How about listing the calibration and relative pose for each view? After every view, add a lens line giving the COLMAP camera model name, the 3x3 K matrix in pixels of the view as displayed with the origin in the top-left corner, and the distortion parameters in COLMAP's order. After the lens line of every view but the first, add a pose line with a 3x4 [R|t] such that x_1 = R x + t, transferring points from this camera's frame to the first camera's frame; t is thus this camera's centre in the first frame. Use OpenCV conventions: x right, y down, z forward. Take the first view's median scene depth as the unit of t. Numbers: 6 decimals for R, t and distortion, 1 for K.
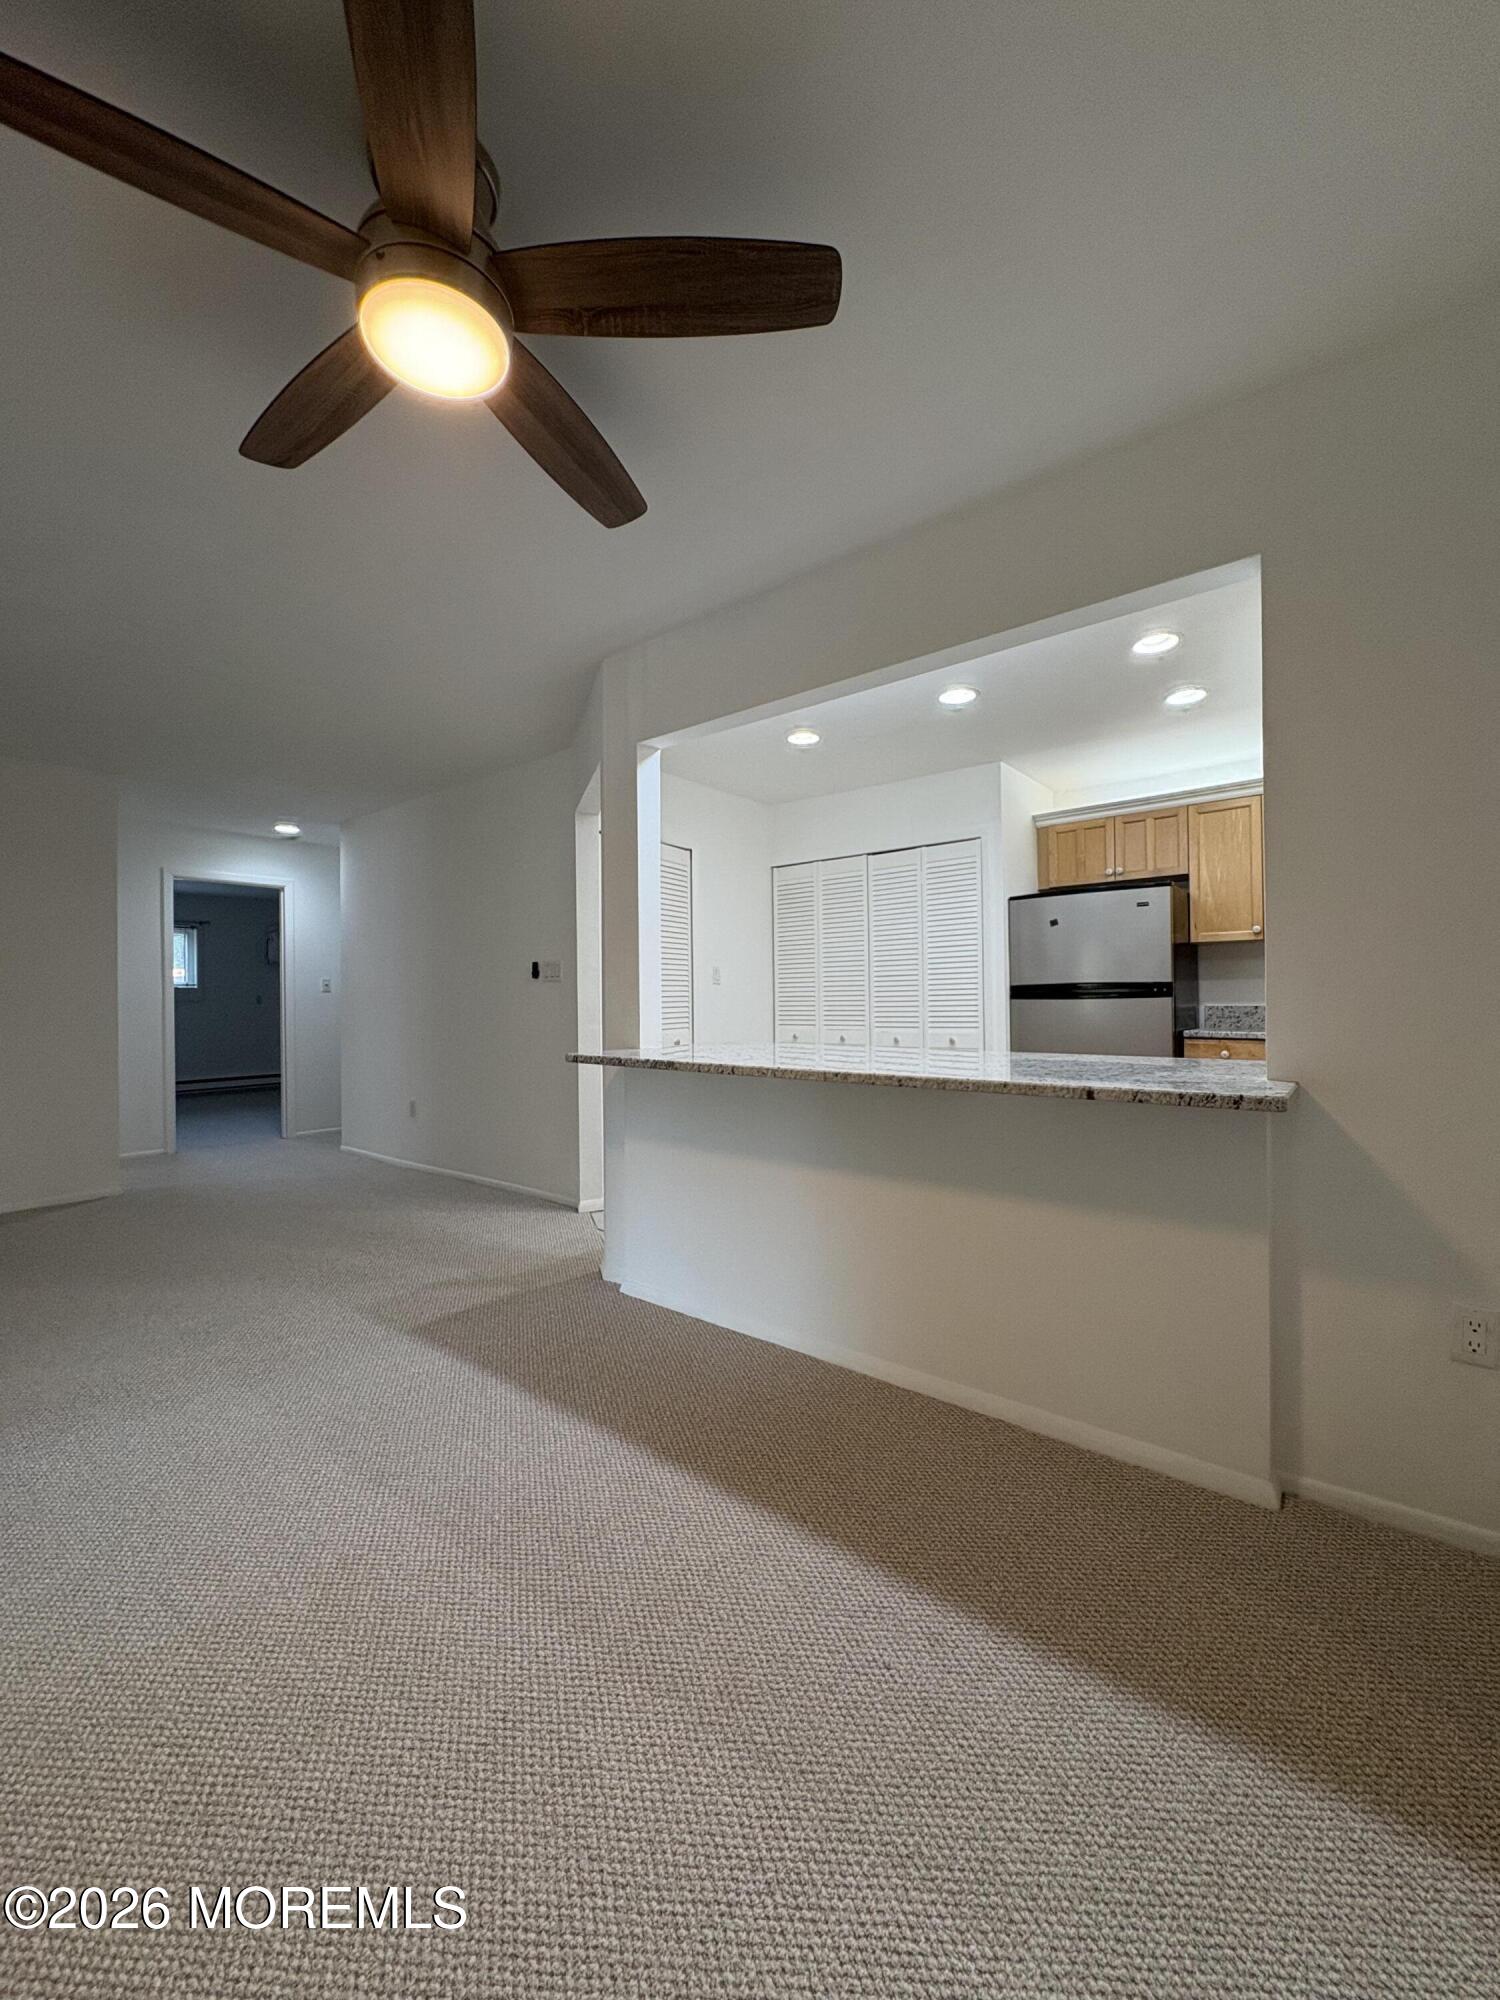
lens RADIAL K [[795.6, 0, 748.8], [0, 795.6, 998.5], [0, 0, 1]] dist [0.001534, -0.000328]
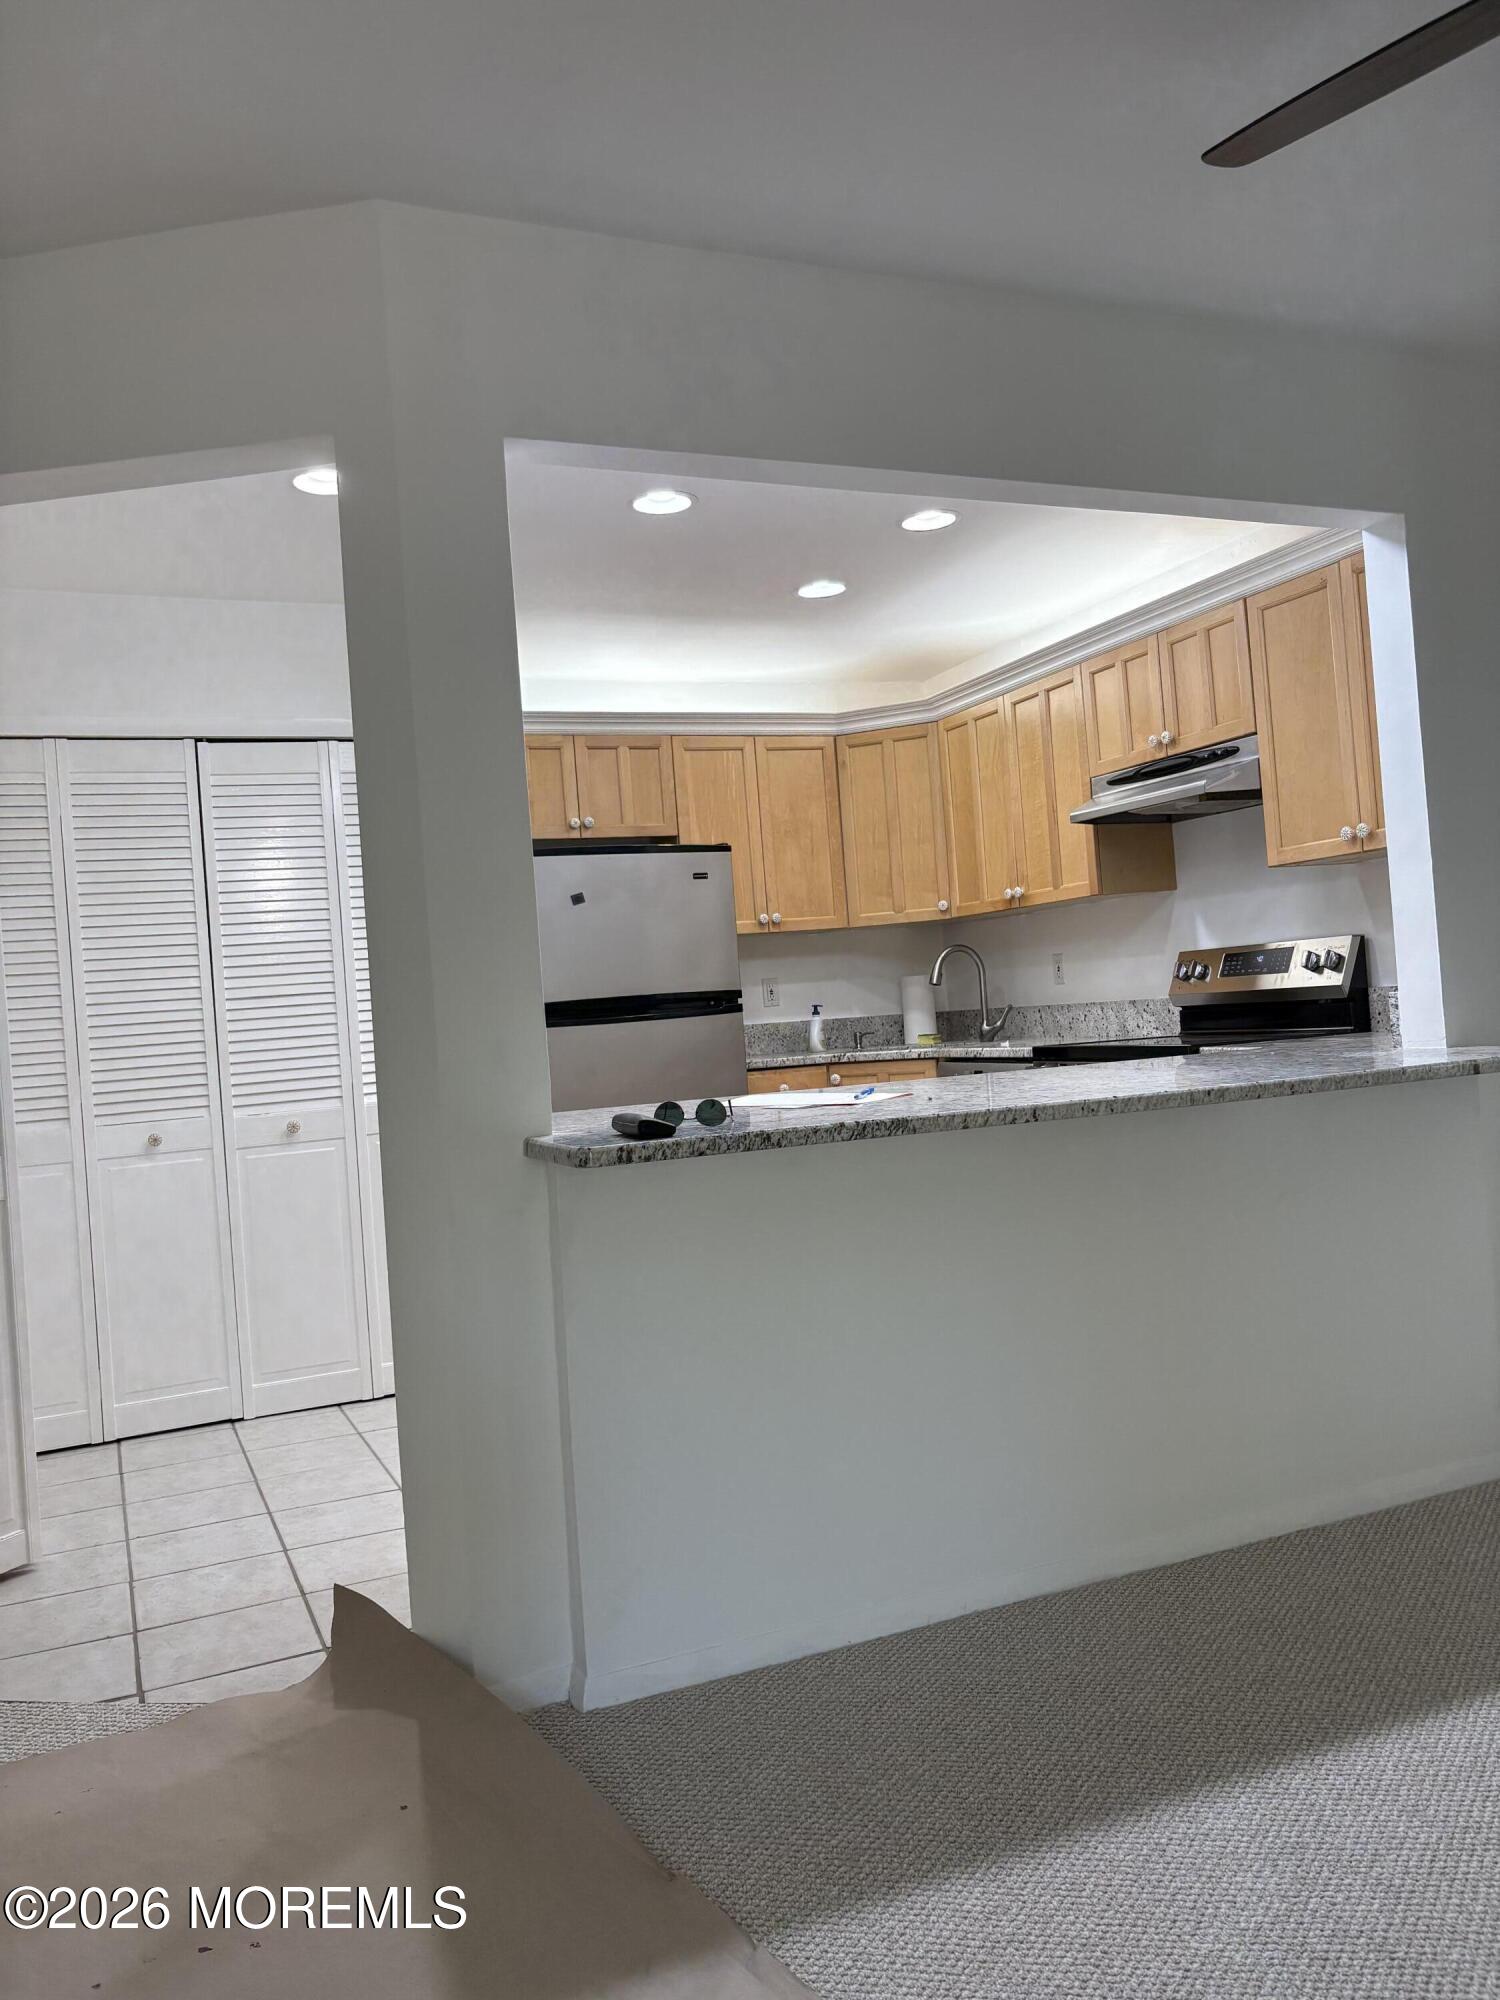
lens RADIAL K [[1508.0, 0, 747.2], [0, 1508.0, 997.9], [0, 0, 1]] dist [0.069447, -0.083564]
pose [[0.466303, -0.015596, 0.884488, -0.706729], [0.063189, 0.997878, -0.015718, 0.007571], [-0.882365, 0.063219, 0.466299, 0.442428]]
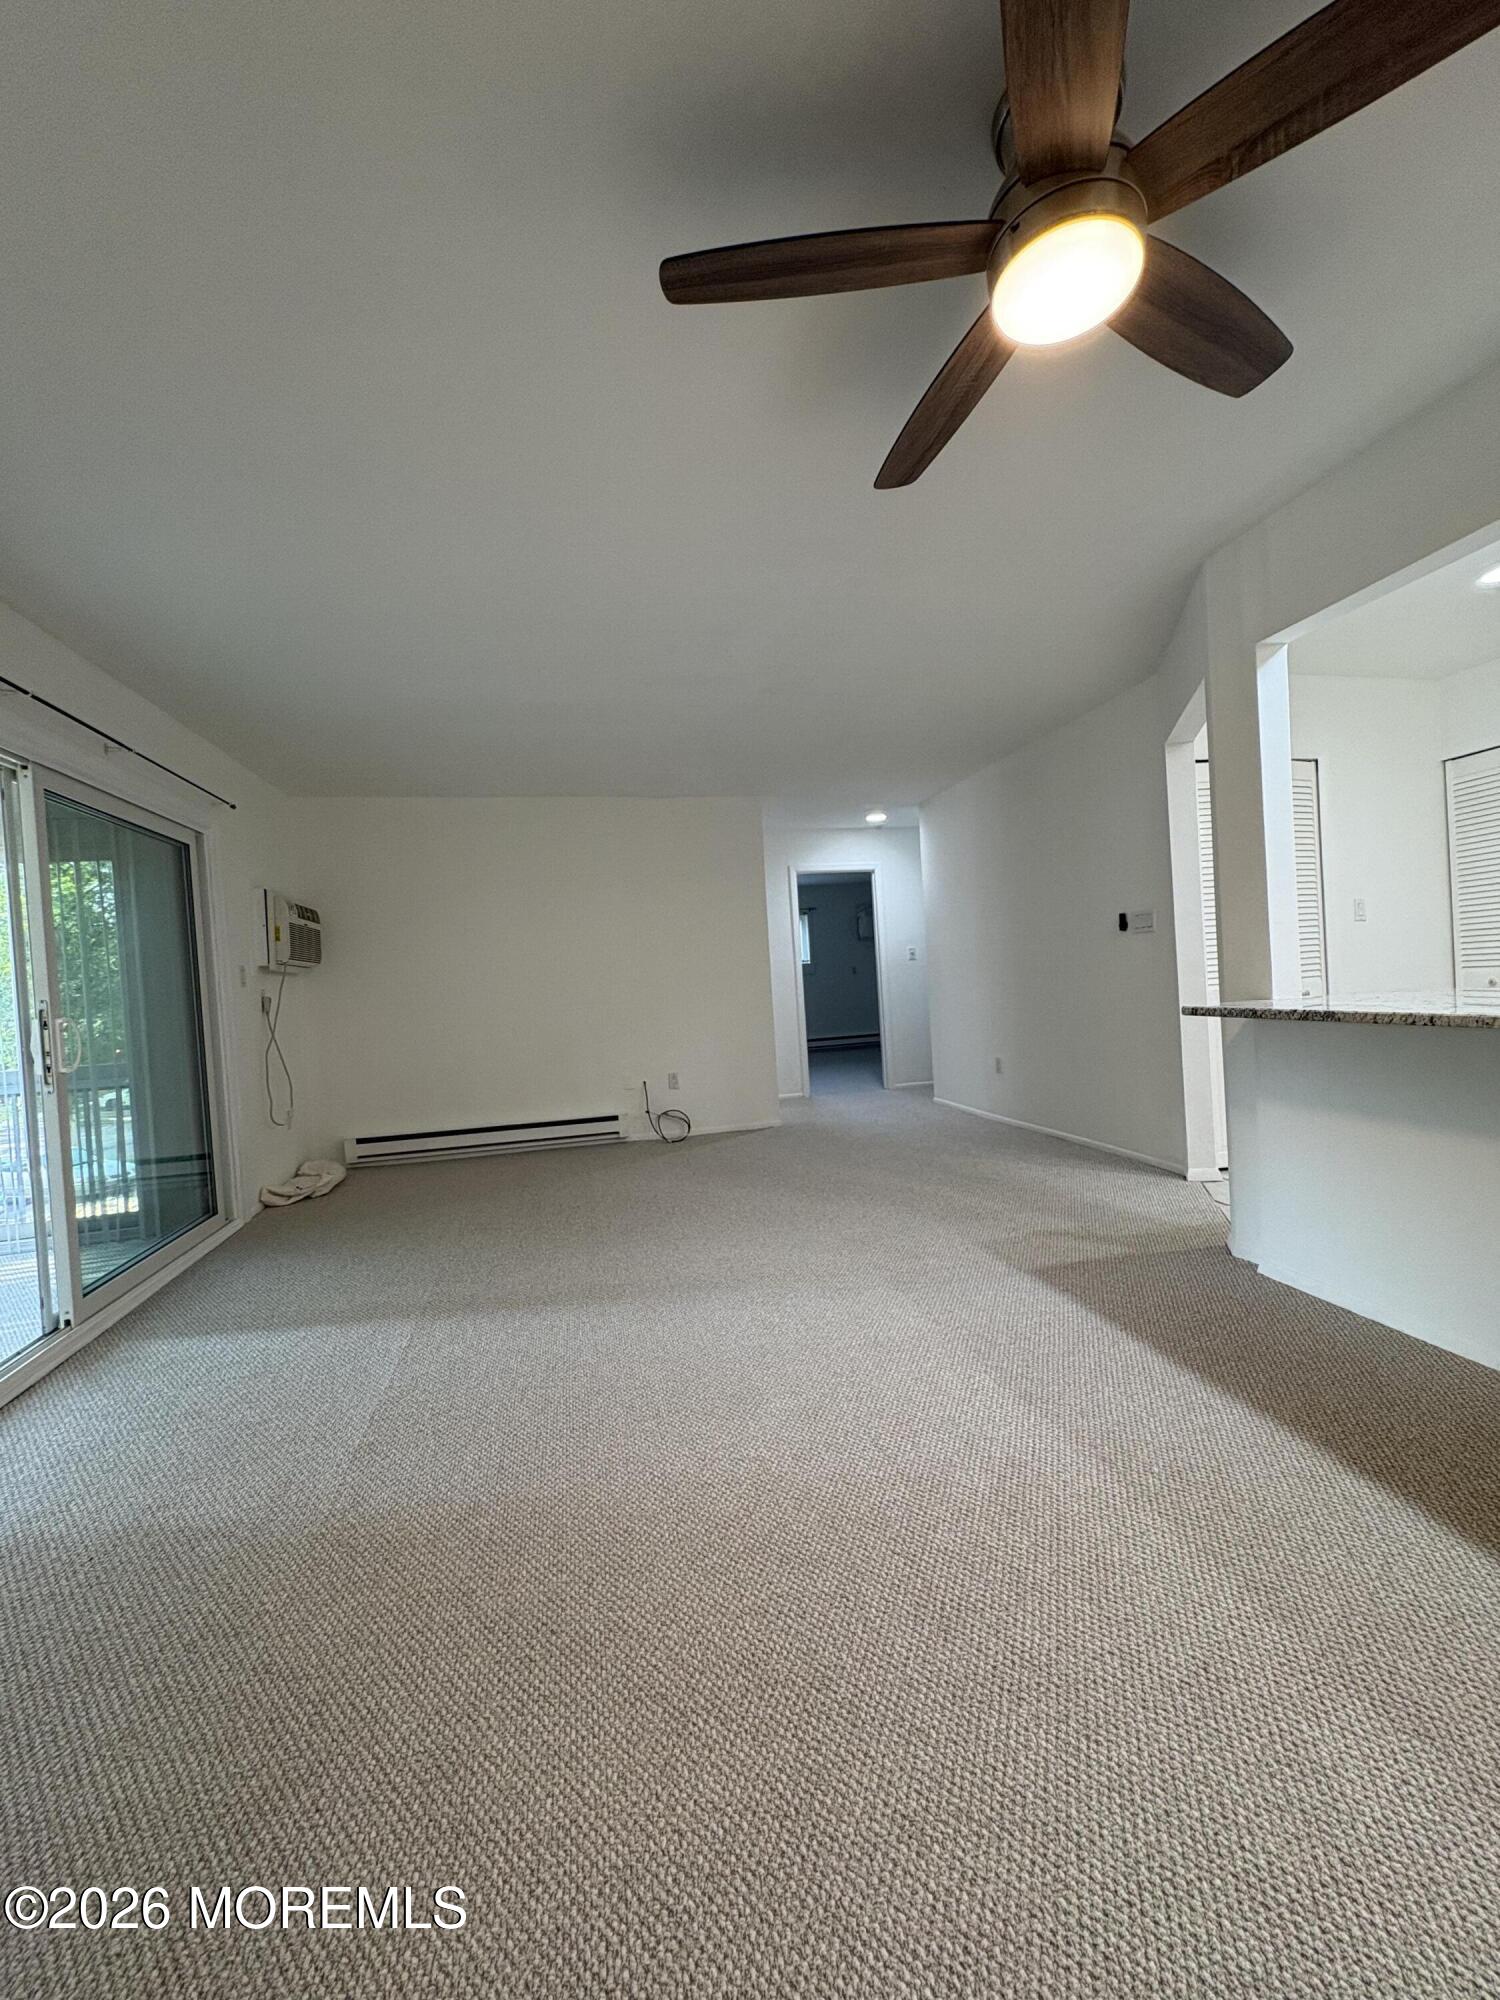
lens RADIAL K [[795.6, 0, 755.1], [0, 795.6, 997.4], [0, 0, 1]] dist [0.001534, -0.000328]
pose [[0.786934, -0.027559, -0.616422, -0.039791], [0.055443, 0.998119, 0.026156, 0.006198], [0.614542, -0.054760, 0.786982, -0.025056]]
